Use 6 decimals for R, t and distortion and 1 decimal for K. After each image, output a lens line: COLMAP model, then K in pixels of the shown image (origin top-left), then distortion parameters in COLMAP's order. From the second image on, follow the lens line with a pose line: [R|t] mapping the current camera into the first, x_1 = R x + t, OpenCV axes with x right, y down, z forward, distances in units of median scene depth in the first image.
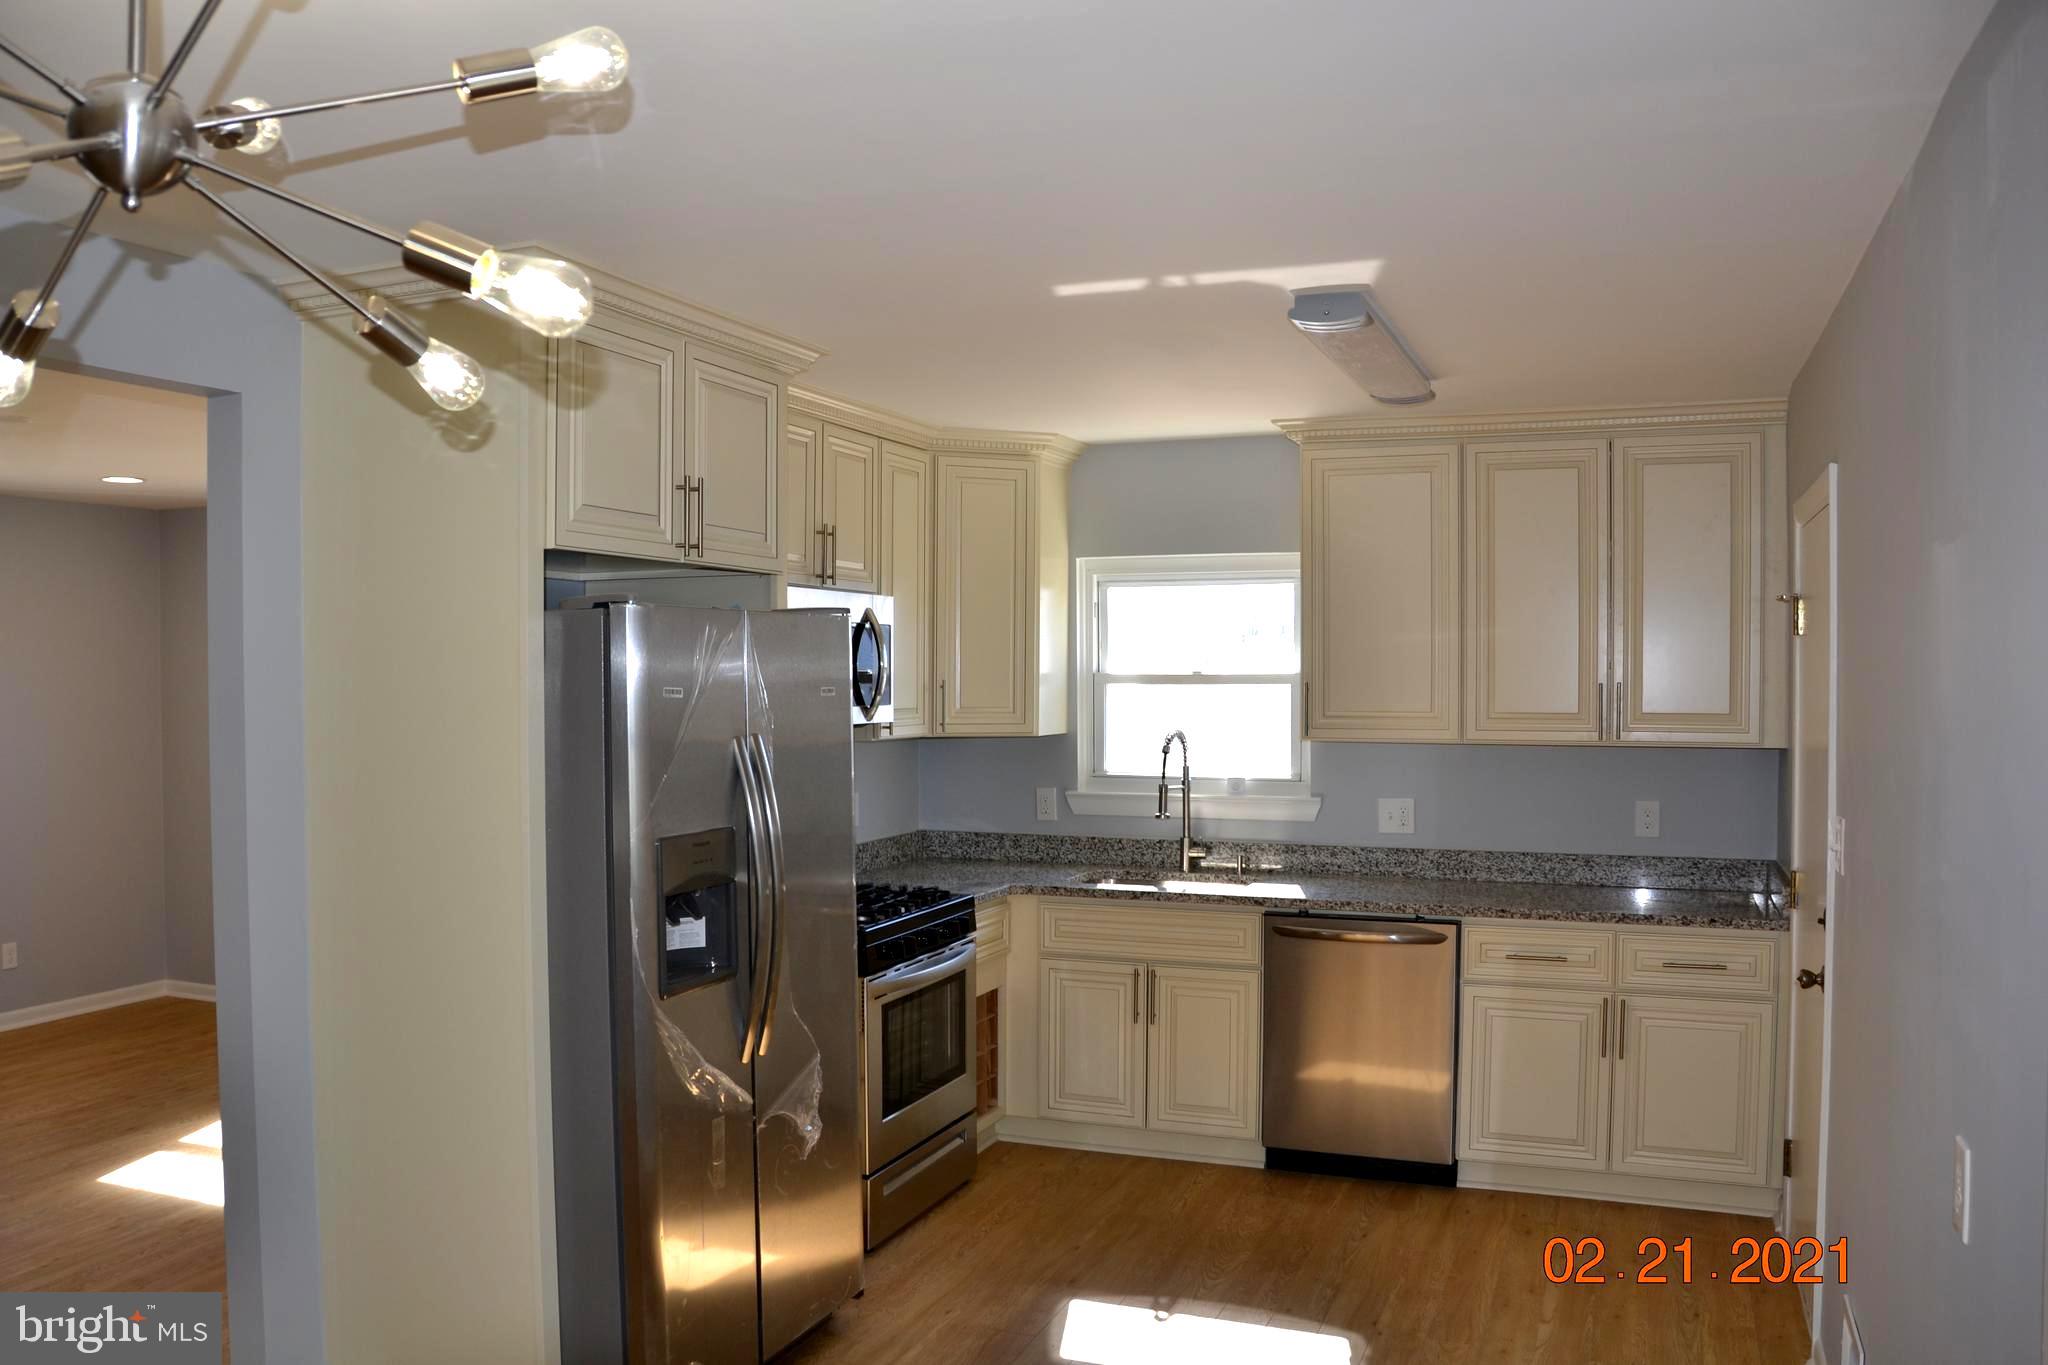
lens RADIAL K [[1610.1, 0, 1014.7], [0, 1610.1, 704.1], [0, 0, 1]] dist [-0.161474, 0.117055]
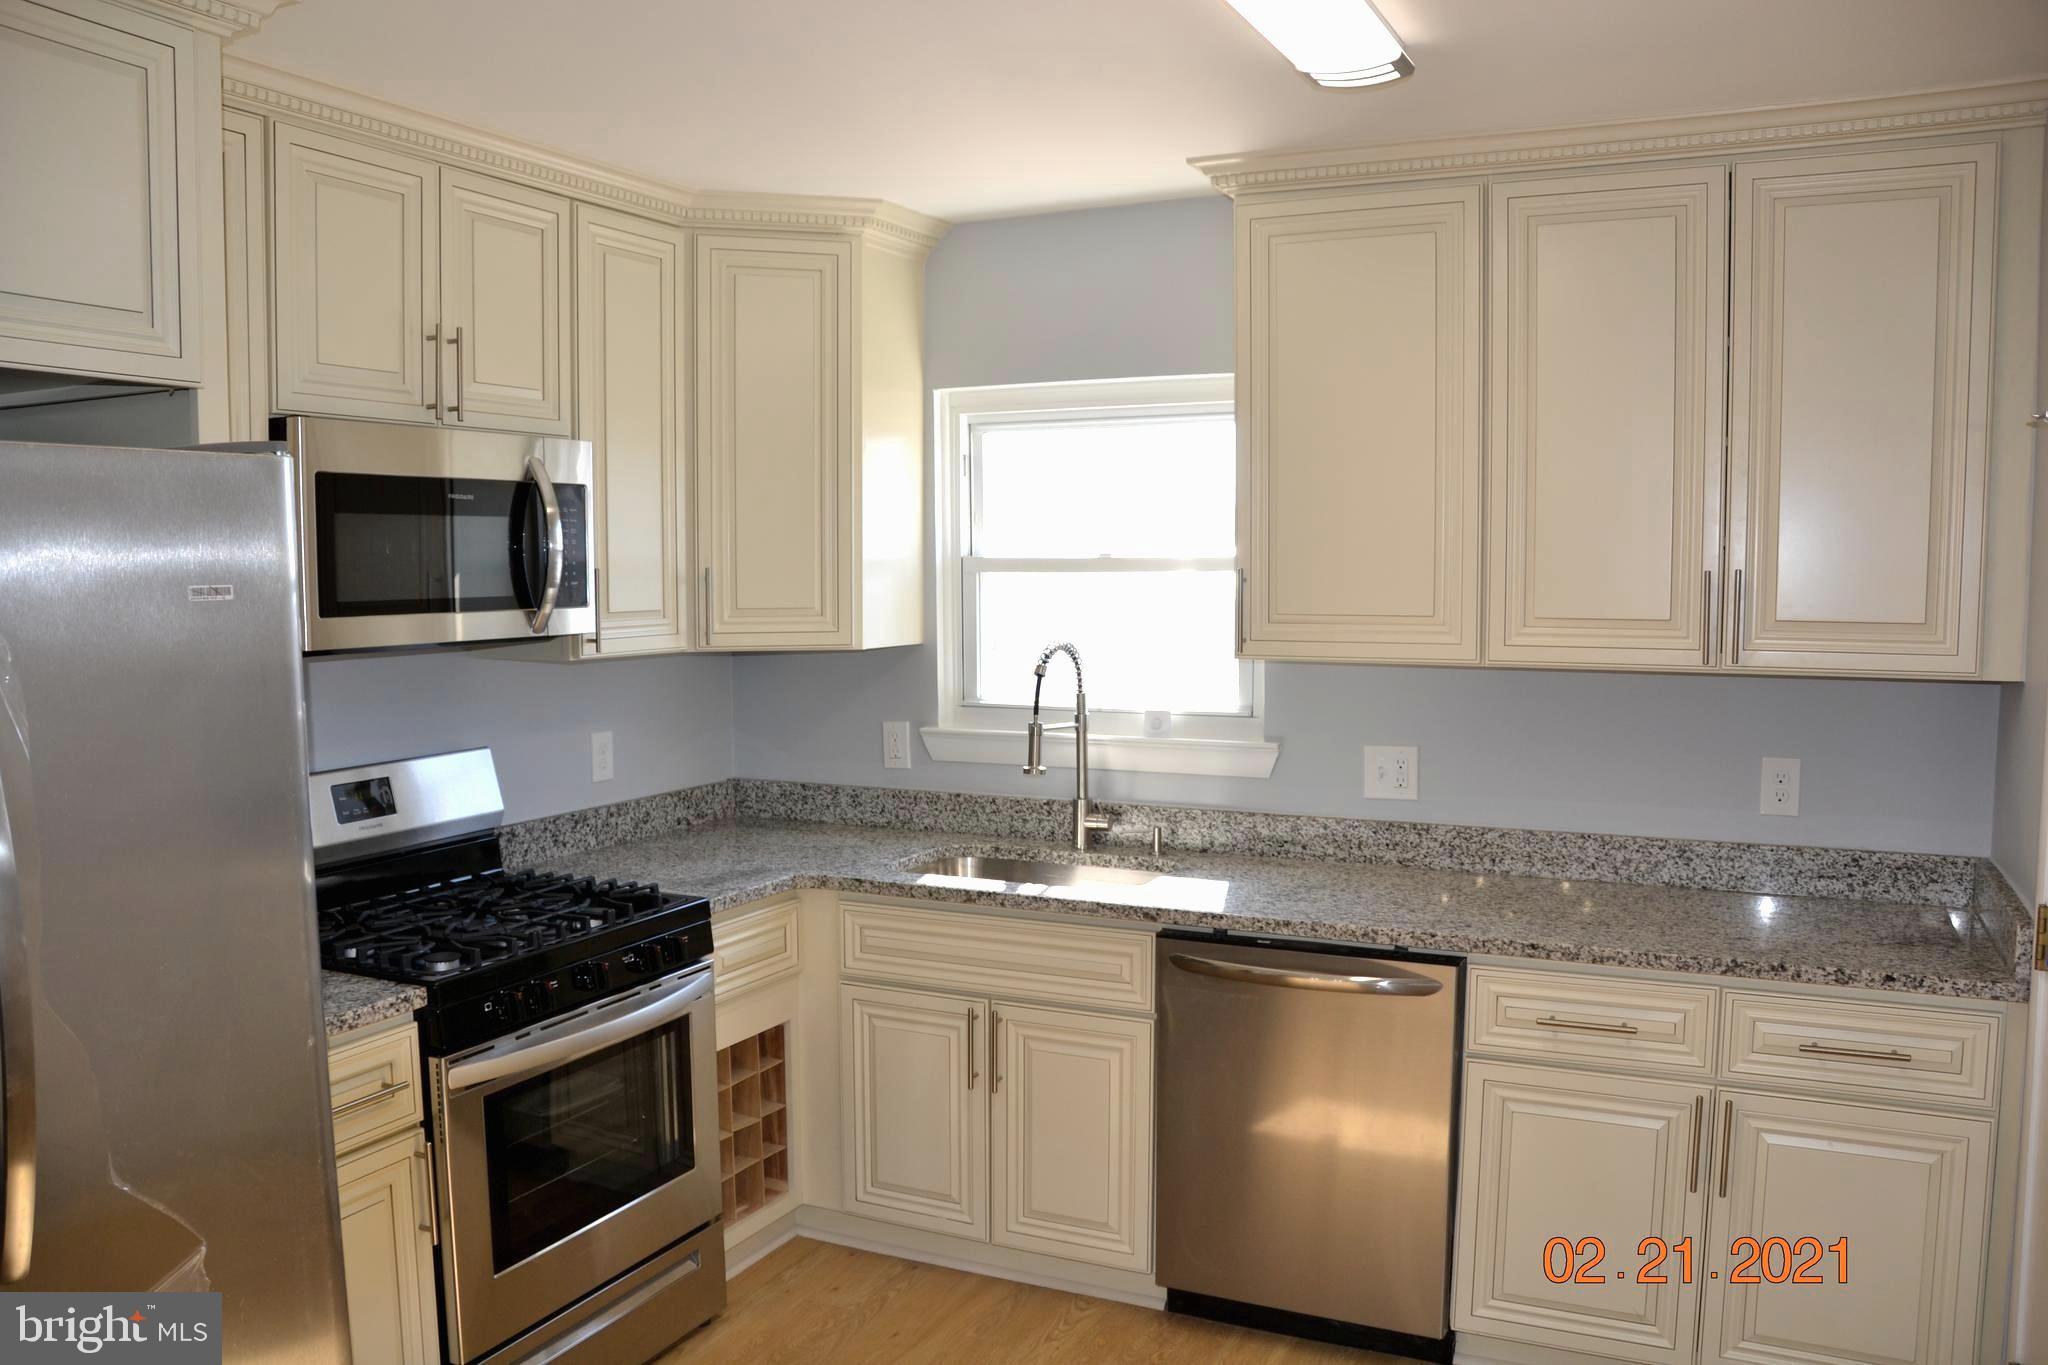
lens RADIAL K [[1610.1, 0, 1014.7], [0, 1610.1, 704.1], [0, 0, 1]] dist [-0.161474, 0.117055]
pose [[0.997362, 0.002614, -0.072546, 0.140355], [0.002412, 0.997607, 0.069104, -0.004363], [0.072553, -0.069097, 0.994968, 0.355144]]
